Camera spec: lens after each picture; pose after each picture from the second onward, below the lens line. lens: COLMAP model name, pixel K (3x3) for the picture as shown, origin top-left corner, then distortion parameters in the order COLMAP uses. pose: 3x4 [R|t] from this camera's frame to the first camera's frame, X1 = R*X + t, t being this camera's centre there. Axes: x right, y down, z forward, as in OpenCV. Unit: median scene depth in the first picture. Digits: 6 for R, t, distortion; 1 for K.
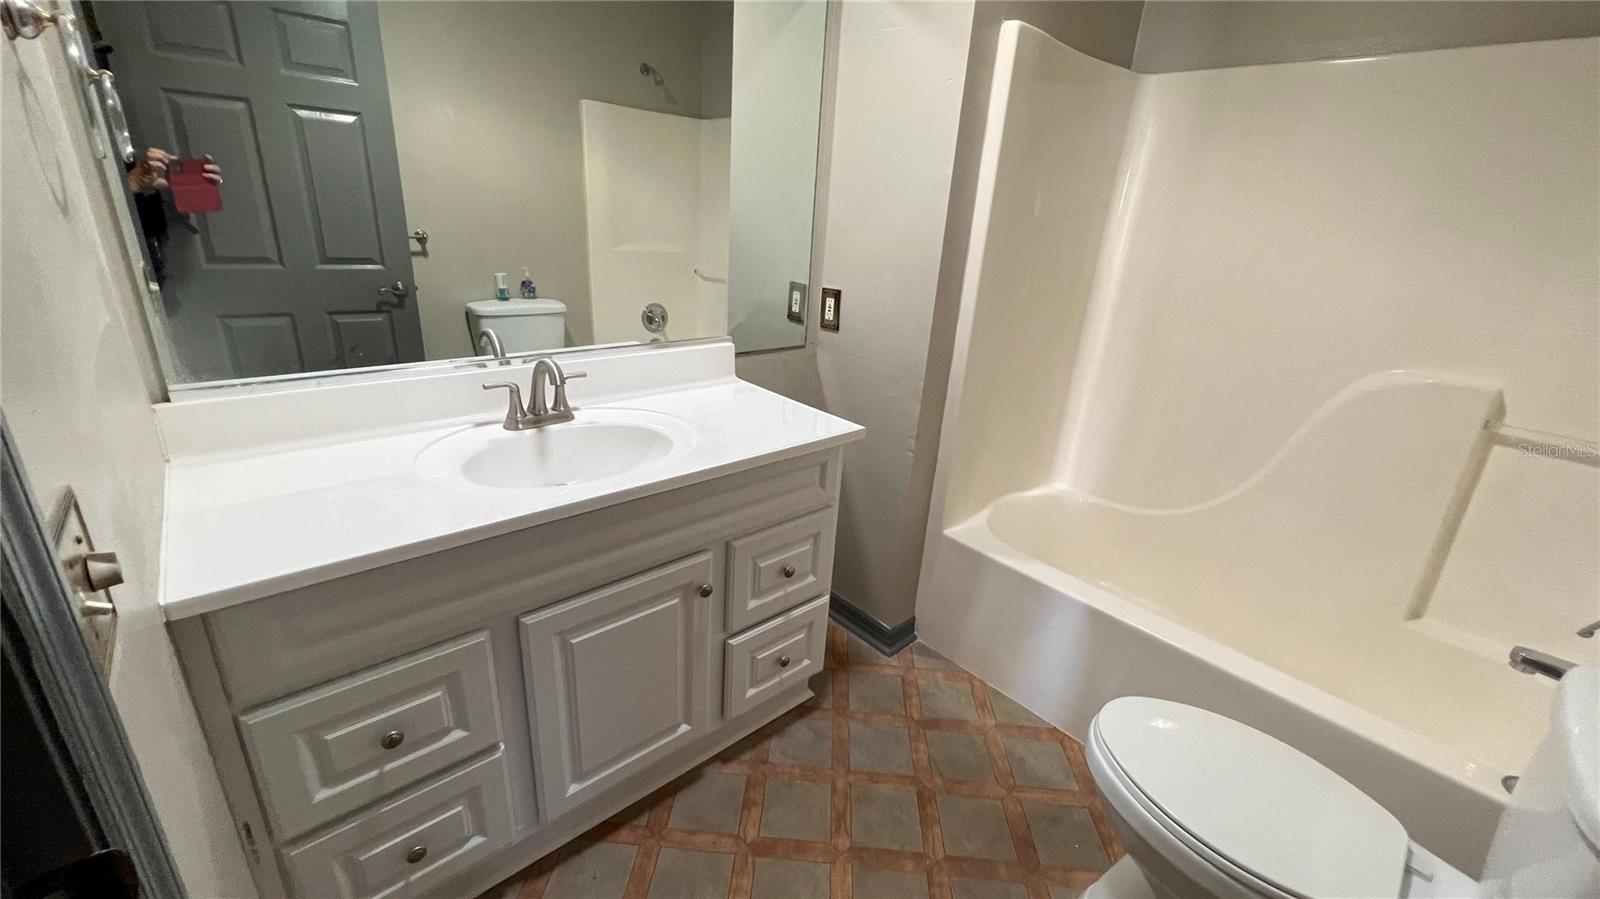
lens RADIAL K [[644.5, 0, 788.4], [0, 644.5, 442.5], [0, 0, 1]] dist [-0.002384, 0.000086]
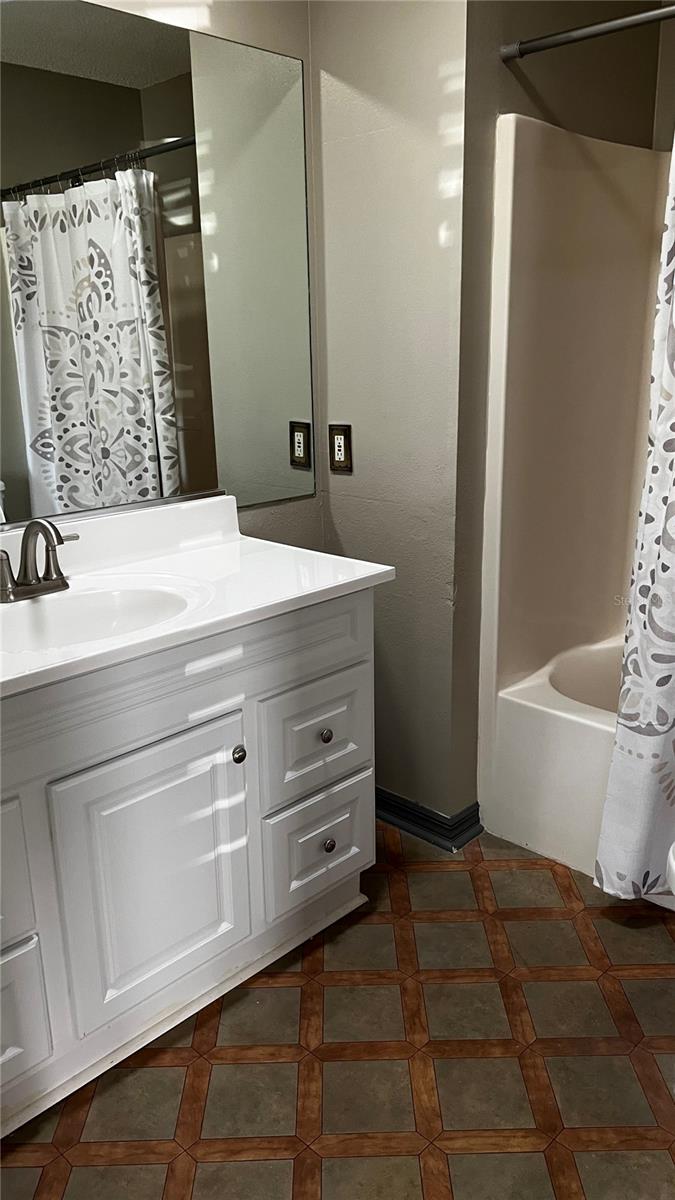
lens RADIAL K [[900.1, 0, 334.4], [0, 900.1, 601.5], [0, 0, 1]] dist [0.063375, -0.004643]
pose [[0.993798, -0.098018, 0.052515, -0.032251], [0.101209, 0.992932, -0.061998, 0.086587], [-0.046067, 0.066928, 0.996694, -0.231021]]
